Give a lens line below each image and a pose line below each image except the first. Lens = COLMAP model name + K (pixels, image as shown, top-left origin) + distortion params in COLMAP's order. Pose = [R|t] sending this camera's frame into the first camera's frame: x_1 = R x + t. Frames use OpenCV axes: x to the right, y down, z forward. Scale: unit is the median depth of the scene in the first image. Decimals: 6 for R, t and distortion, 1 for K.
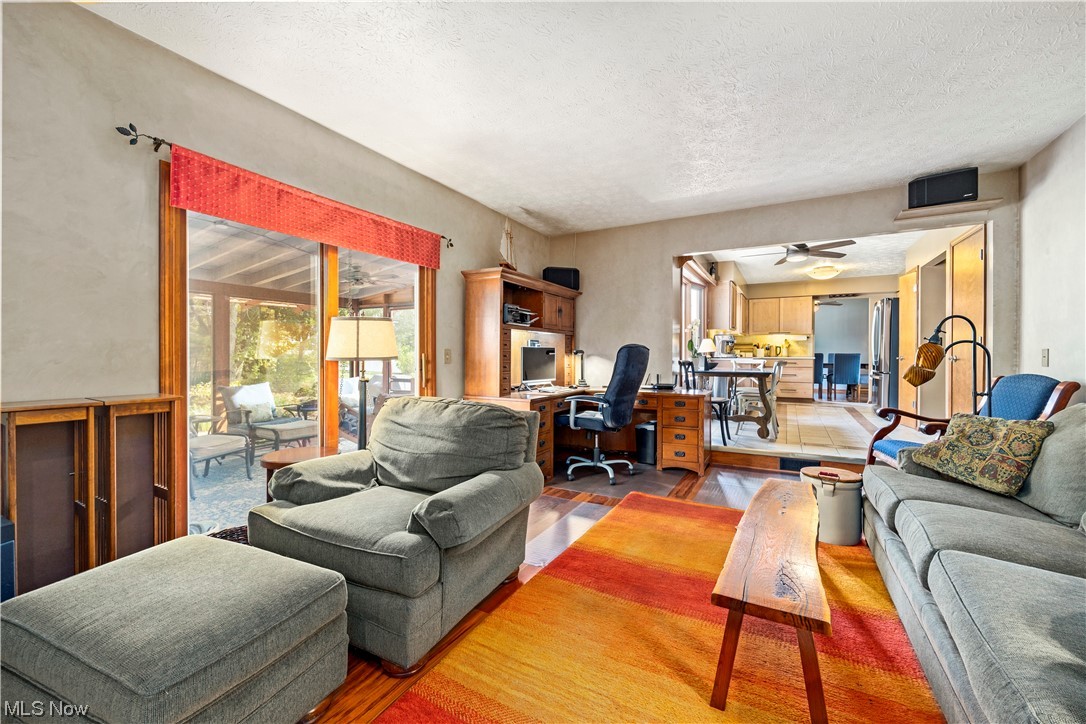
lens RADIAL K [[438.2, 0, 545.1], [0, 438.2, 356.0], [0, 0, 1]] dist [-0.002555, -0.000161]
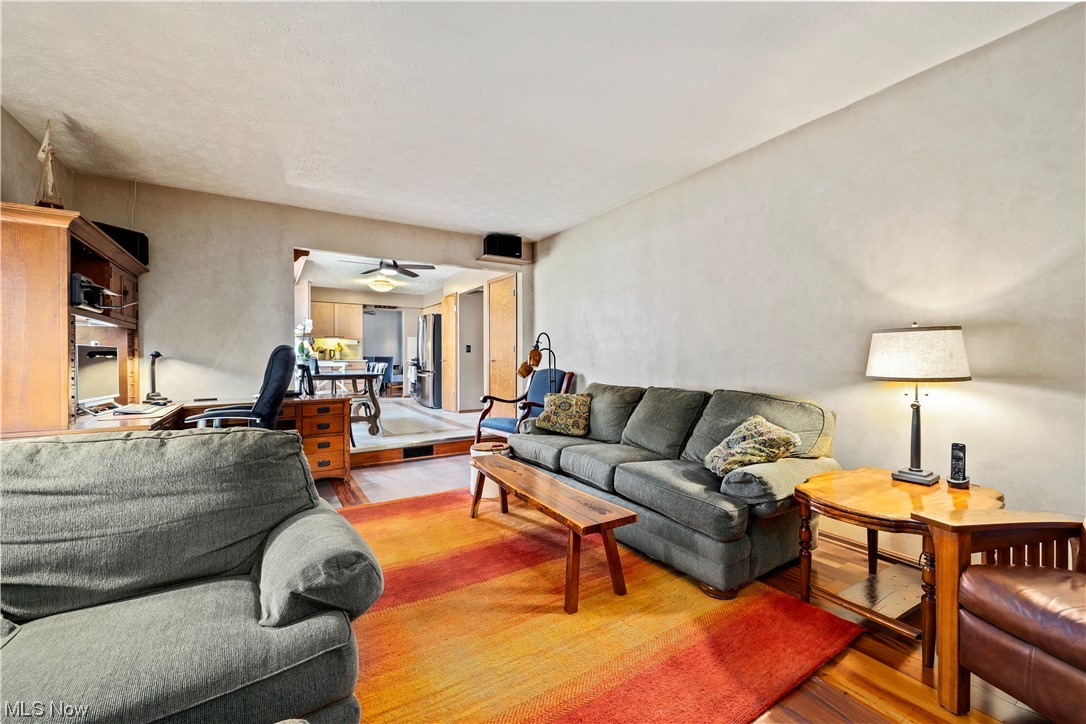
lens RADIAL K [[436.8, 0, 543.0], [0, 436.8, 362.0], [0, 0, 1]] dist [-0.001451, 0.000013]
pose [[0.488670, -0.010267, 0.872408, -0.288863], [0.004863, 0.999947, 0.009044, 0.000170], [-0.872455, -0.000177, 0.488694, 0.140587]]
